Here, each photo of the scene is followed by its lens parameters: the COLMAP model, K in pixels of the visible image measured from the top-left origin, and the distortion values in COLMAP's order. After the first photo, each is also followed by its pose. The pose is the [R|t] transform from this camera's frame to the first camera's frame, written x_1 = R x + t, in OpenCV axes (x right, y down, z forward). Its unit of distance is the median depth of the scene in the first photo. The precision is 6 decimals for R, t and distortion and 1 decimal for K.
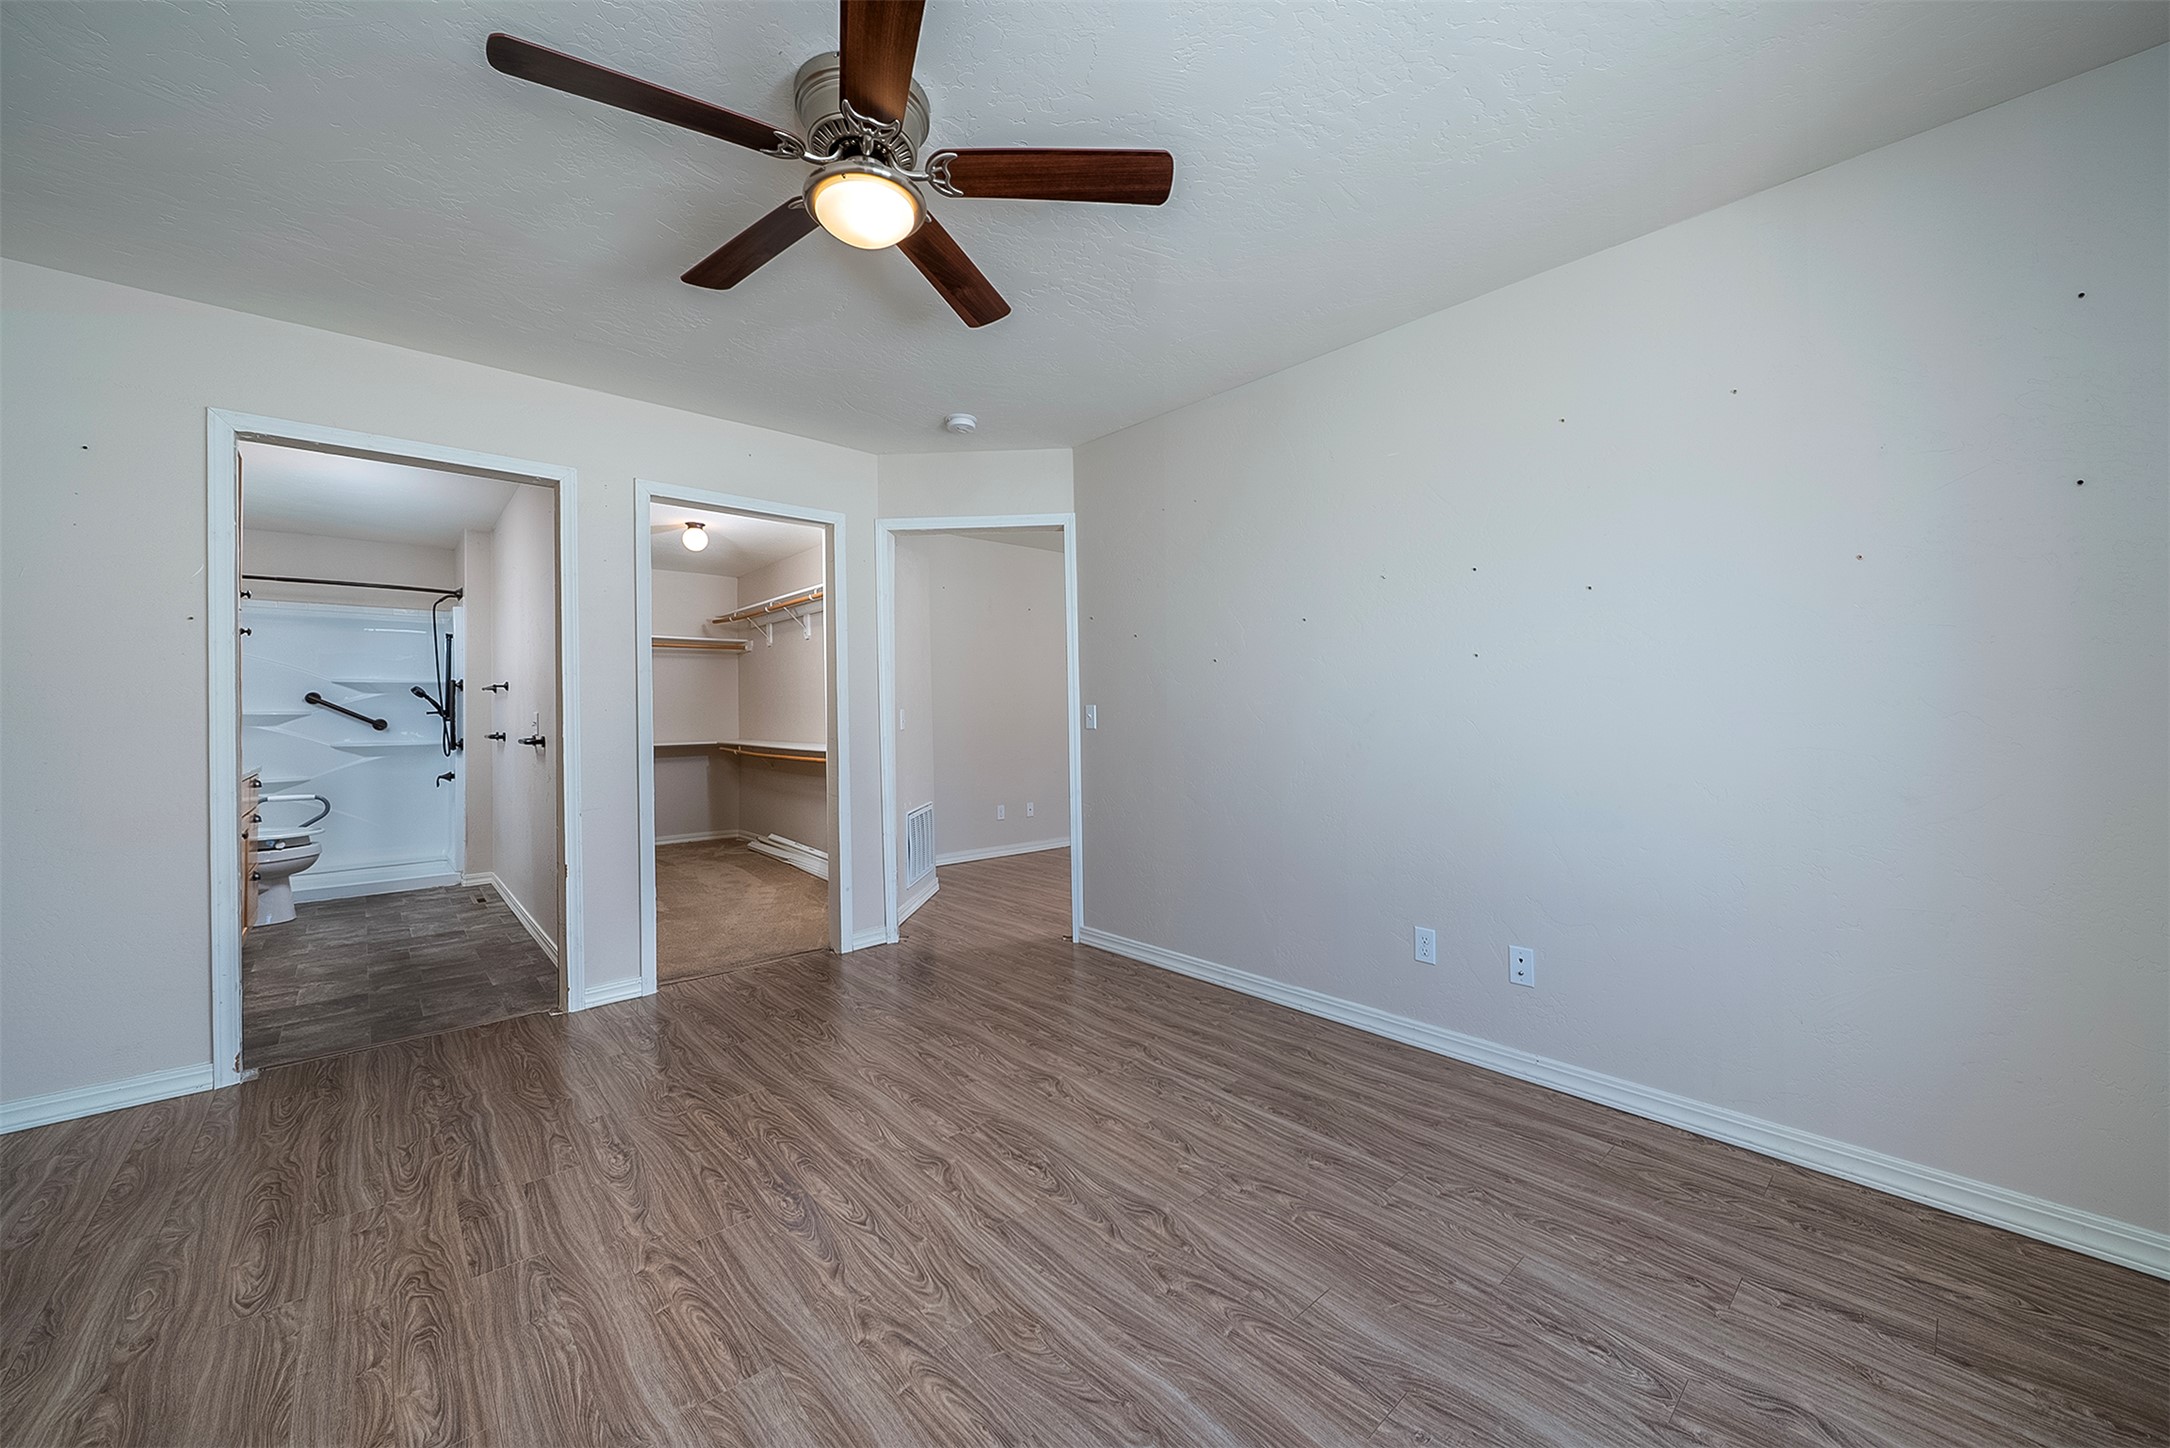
lens RADIAL K [[832.4, 0, 1095.0], [0, 832.4, 709.6], [0, 0, 1]] dist [-0.000346, -0.000849]
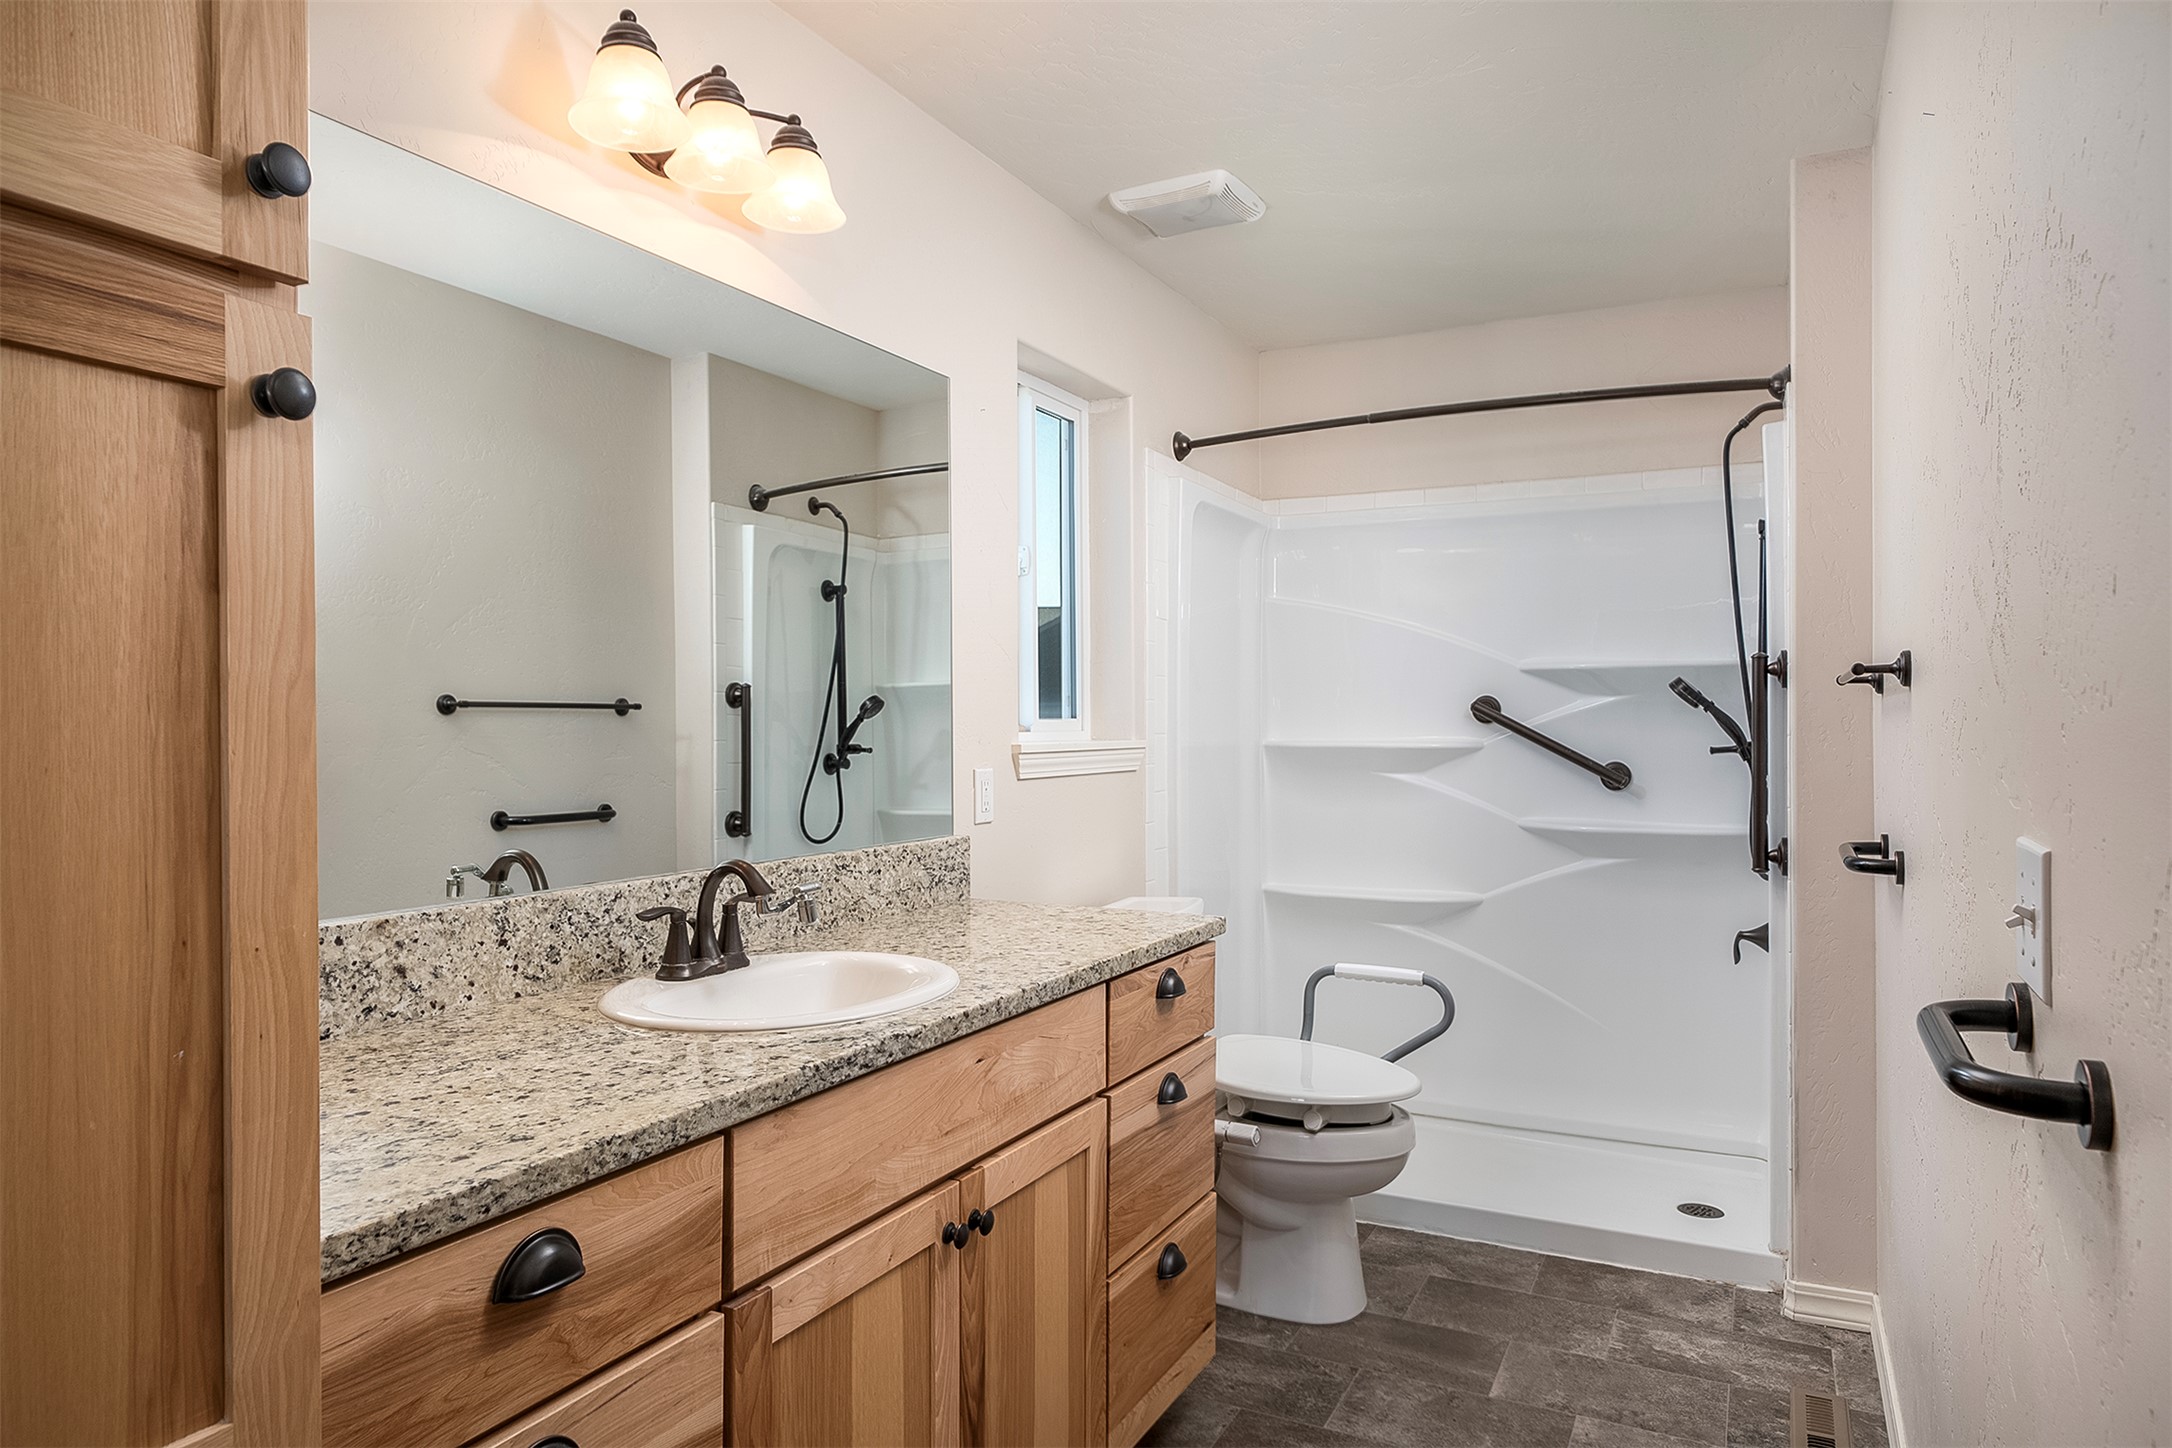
lens RADIAL K [[1325.0, 0, 1086.3], [0, 1325.0, 715.1], [0, 0, 1]] dist [-0.003734, -0.000295]
pose [[0.358016, 0.002521, -0.933712, -0.928521], [0.006360, 0.999967, 0.005139, -0.039029], [0.933694, -0.007778, 0.357988, 1.376707]]
